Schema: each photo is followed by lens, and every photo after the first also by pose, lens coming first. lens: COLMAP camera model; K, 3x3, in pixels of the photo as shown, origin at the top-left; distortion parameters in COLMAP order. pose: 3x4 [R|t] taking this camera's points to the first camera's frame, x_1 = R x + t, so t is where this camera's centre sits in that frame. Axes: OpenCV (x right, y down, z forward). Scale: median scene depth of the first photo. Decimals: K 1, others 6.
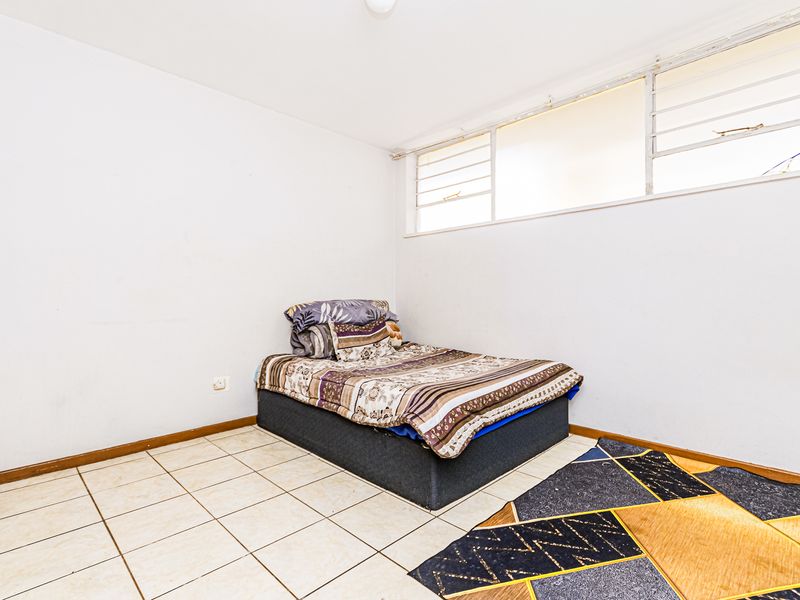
lens RADIAL K [[401.6, 0, 400.0], [0, 401.6, 300.0], [0, 0, 1]] dist [0.002745, 0.000676]
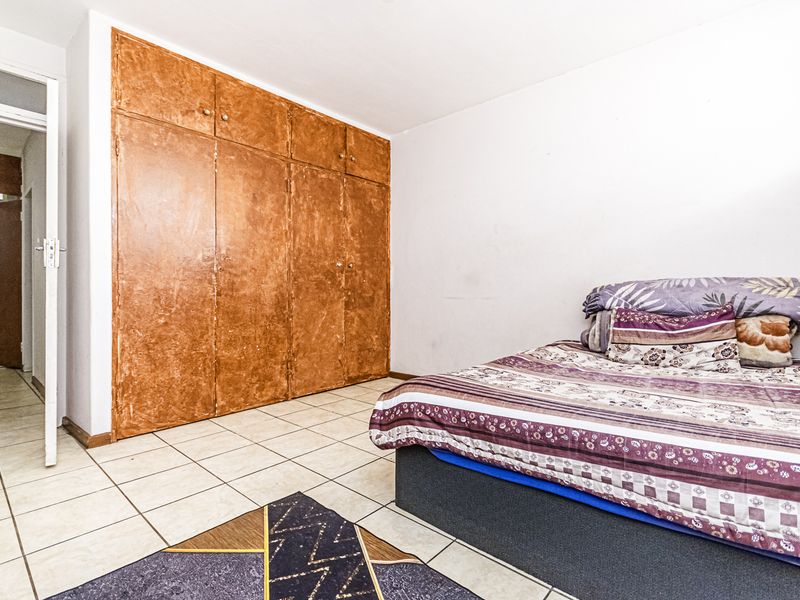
lens RADIAL K [[401.6, 0, 400.0], [0, 401.6, 300.0], [0, 0, 1]] dist [0.002745, 0.000676]
pose [[0.055600, 0.024624, -0.998149, 0.807311], [0.000134, 0.999696, 0.024670, 0.030933], [0.998453, -0.001506, 0.055580, 0.784977]]
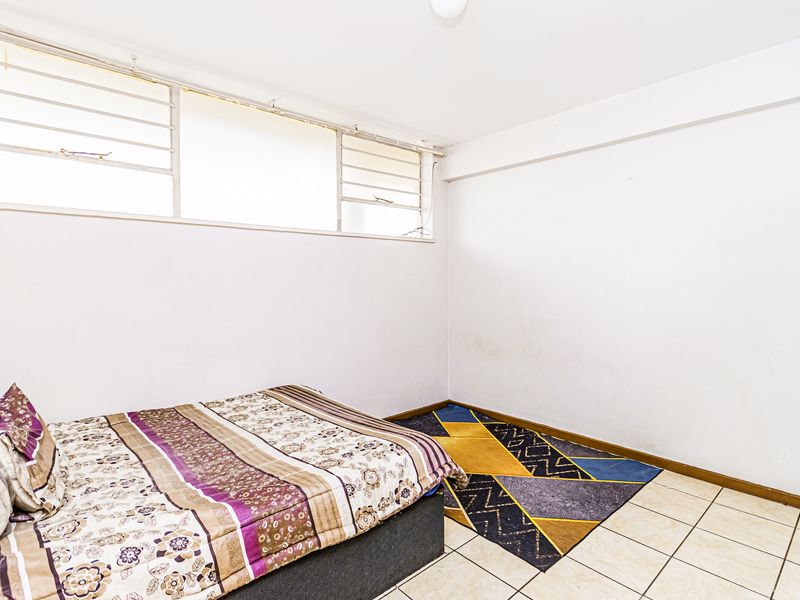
lens RADIAL K [[422.2, 0, 417.1], [0, 422.2, 297.3], [0, 0, 1]] dist [0.003008, 0.000542]
pose [[0.048737, -0.036860, 0.998131, -0.778557], [0.002787, 0.999320, 0.036768, -0.121274], [-0.998808, 0.000989, 0.048806, 0.829890]]
